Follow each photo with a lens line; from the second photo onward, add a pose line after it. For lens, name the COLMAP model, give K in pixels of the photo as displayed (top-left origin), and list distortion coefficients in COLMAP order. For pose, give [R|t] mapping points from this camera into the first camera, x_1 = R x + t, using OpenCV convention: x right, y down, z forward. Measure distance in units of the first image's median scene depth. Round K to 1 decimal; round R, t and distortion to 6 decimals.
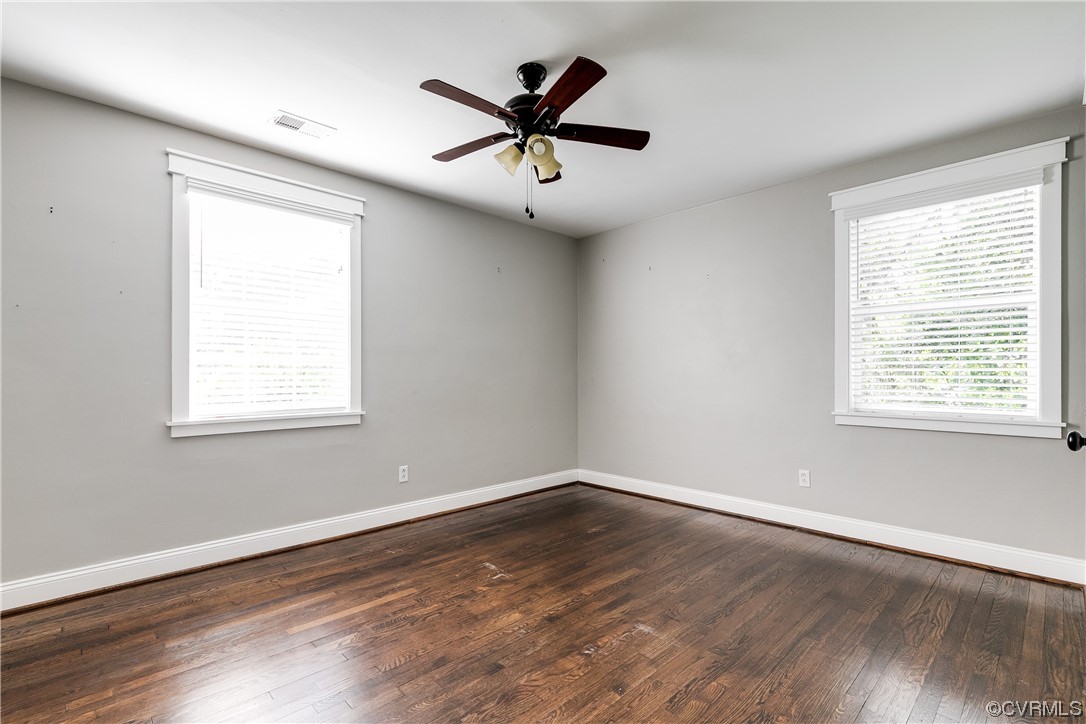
lens RADIAL K [[496.5, 0, 535.9], [0, 496.5, 375.6], [0, 0, 1]] dist [0.007999, -0.001620]
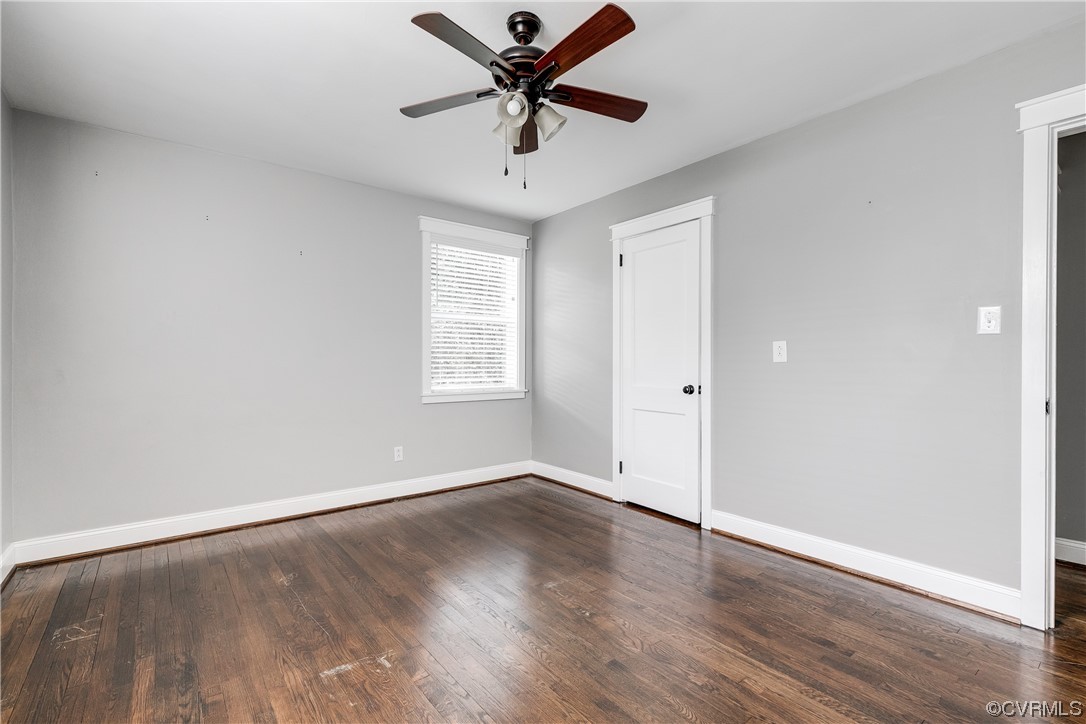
lens RADIAL K [[496.5, 0, 538.9], [0, 496.5, 366.5], [0, 0, 1]] dist [0.007999, -0.001620]
pose [[0.091165, -0.007127, 0.995810, -0.629829], [0.003544, 0.999970, 0.006833, -0.002713], [-0.995830, 0.002906, 0.091187, 0.628969]]
